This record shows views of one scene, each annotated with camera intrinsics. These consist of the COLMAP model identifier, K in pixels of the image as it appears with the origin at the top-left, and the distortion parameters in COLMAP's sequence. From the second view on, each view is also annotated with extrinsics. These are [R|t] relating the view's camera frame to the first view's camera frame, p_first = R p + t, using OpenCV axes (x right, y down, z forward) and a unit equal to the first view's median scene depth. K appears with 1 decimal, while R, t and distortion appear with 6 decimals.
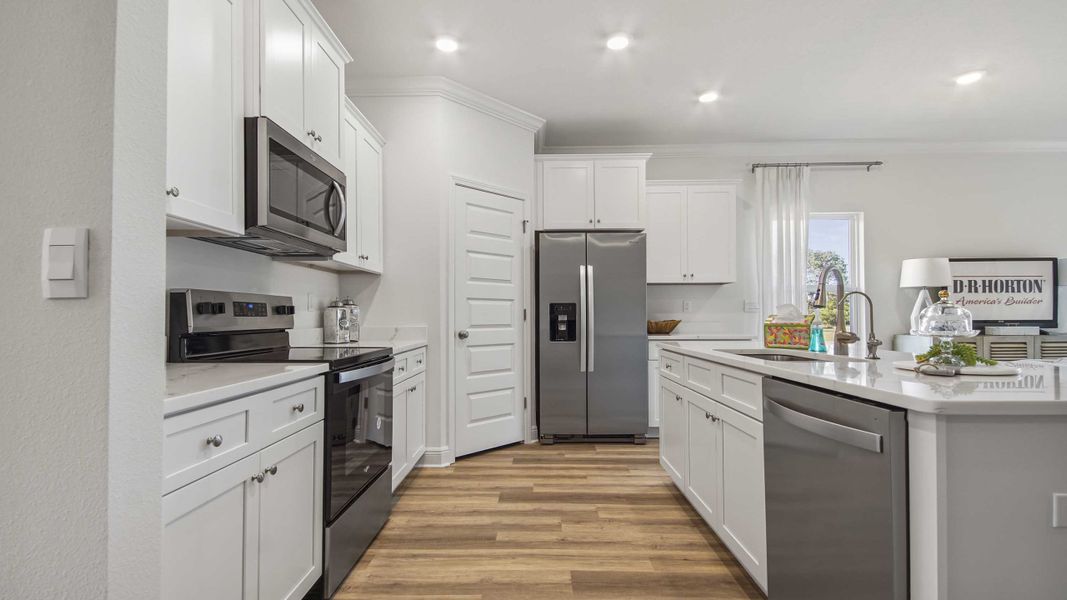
lens RADIAL K [[463.4, 0, 536.8], [0, 463.4, 317.9], [0, 0, 1]] dist [-0.002170, -0.000235]
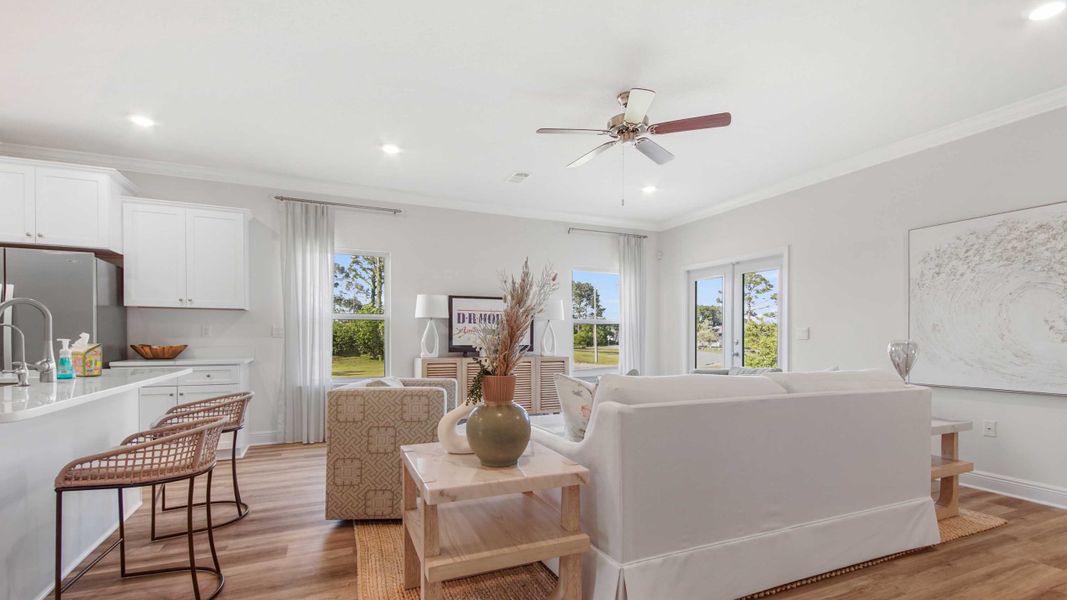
lens RADIAL K [[460.8, 0, 538.6], [0, 460.8, 341.1], [0, 0, 1]] dist [-0.000024, -0.000149]
pose [[0.902895, 0.004633, 0.429836, 0.571360], [-0.007286, 0.999963, 0.004528, -0.014017], [-0.429799, -0.007220, 0.902896, -0.201948]]
